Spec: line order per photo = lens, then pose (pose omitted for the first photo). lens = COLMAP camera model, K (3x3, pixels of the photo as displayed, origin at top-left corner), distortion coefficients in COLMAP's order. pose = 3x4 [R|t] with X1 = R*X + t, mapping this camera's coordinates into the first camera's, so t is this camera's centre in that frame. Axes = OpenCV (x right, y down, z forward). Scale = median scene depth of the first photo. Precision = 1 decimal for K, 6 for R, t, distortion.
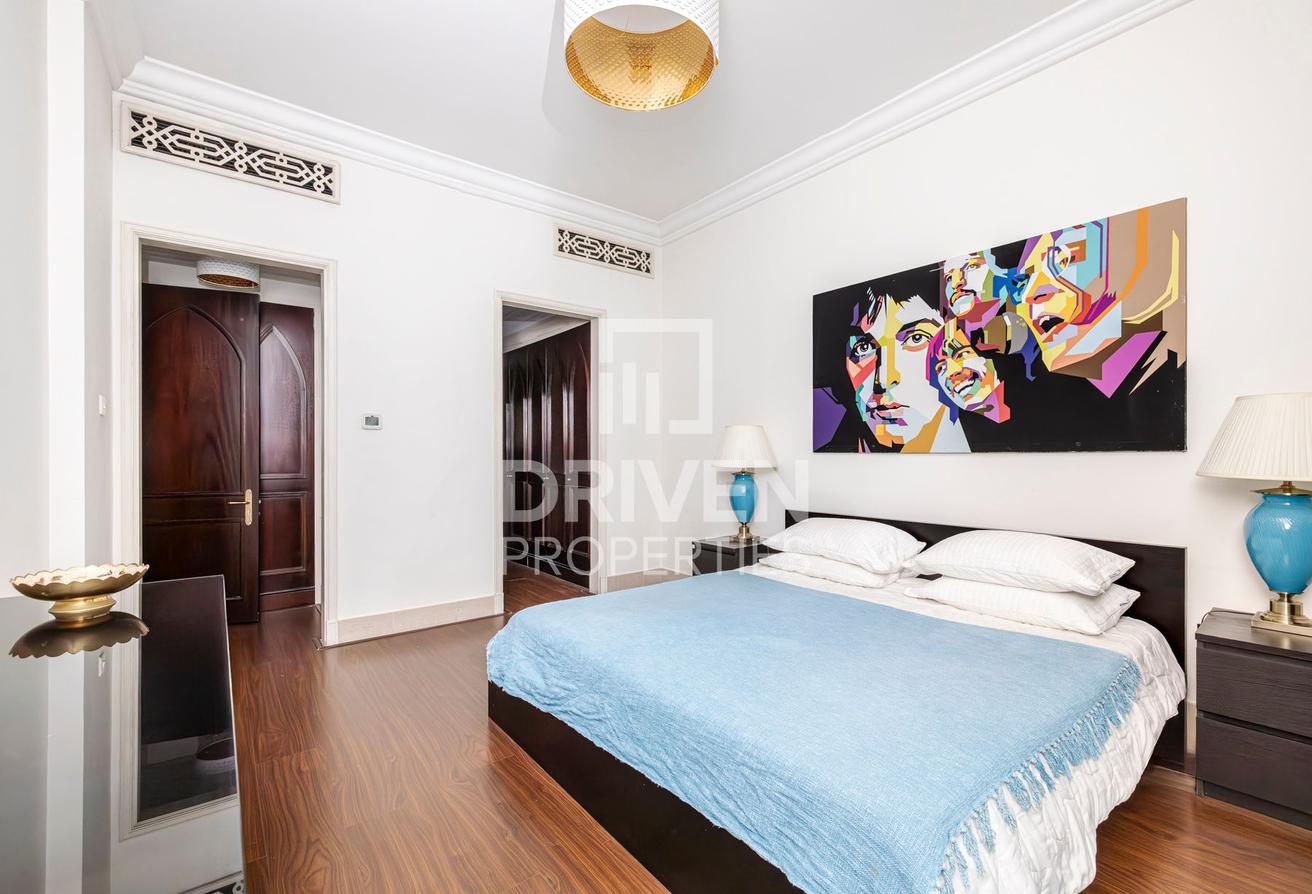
lens RADIAL K [[545.9, 0, 654.4], [0, 545.9, 486.6], [0, 0, 1]] dist [0.001989, 0.000263]
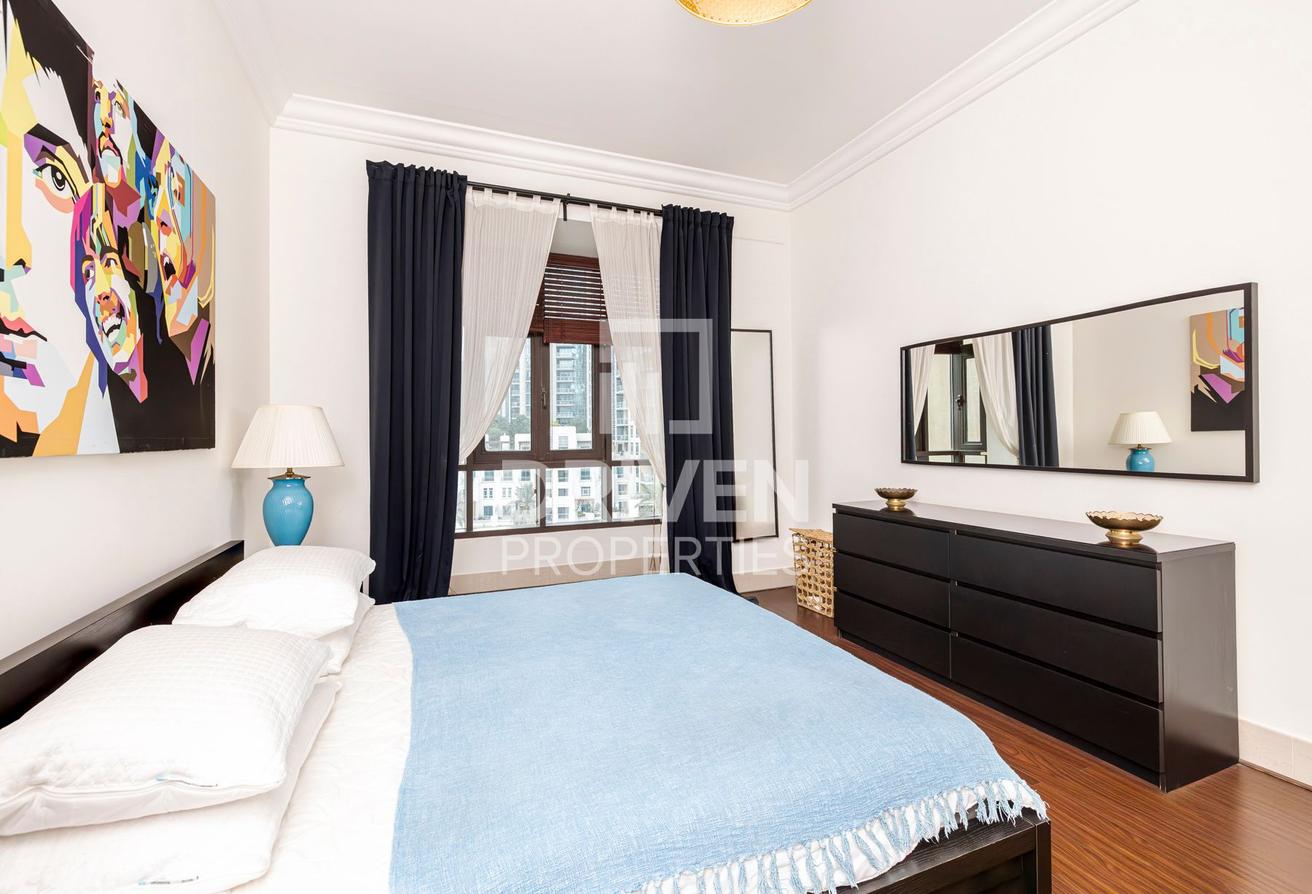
lens RADIAL K [[570.4, 0, 656.0], [0, 570.4, 447.0], [0, 0, 1]] dist [0.000112, -0.000072]
pose [[-0.957819, 0.021444, 0.286572, -0.071069], [0.045317, 0.996006, 0.076932, -0.084267], [-0.283777, 0.086673, -0.954965, 1.323313]]
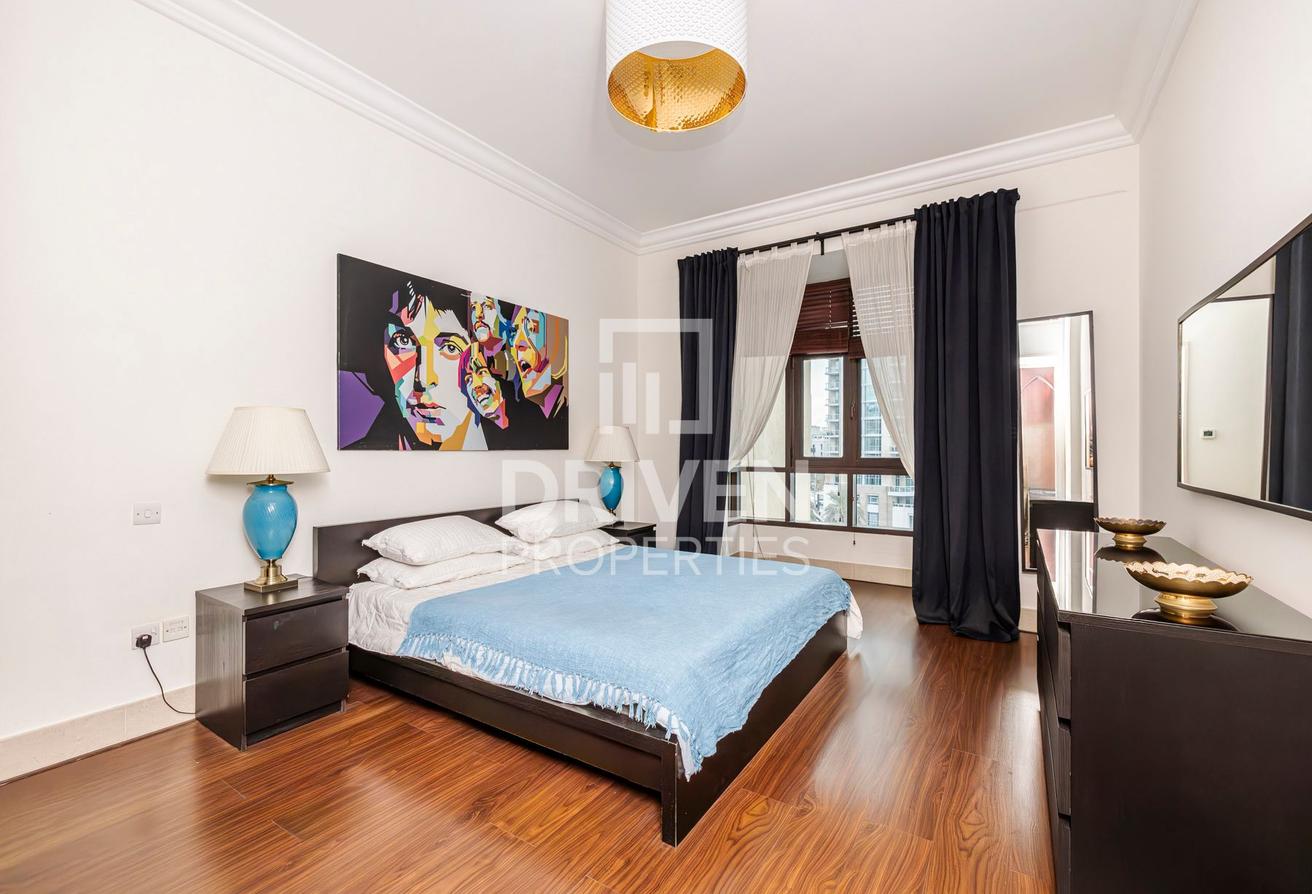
lens RADIAL K [[558.8, 0, 656.9], [0, 558.8, 478.0], [0, 0, 1]] dist [0.000043, -0.000062]
pose [[-0.306919, -0.040945, 0.950854, -0.763084], [0.062600, 0.996042, 0.063097, -0.053678], [-0.949675, 0.078889, -0.303141, 0.985462]]
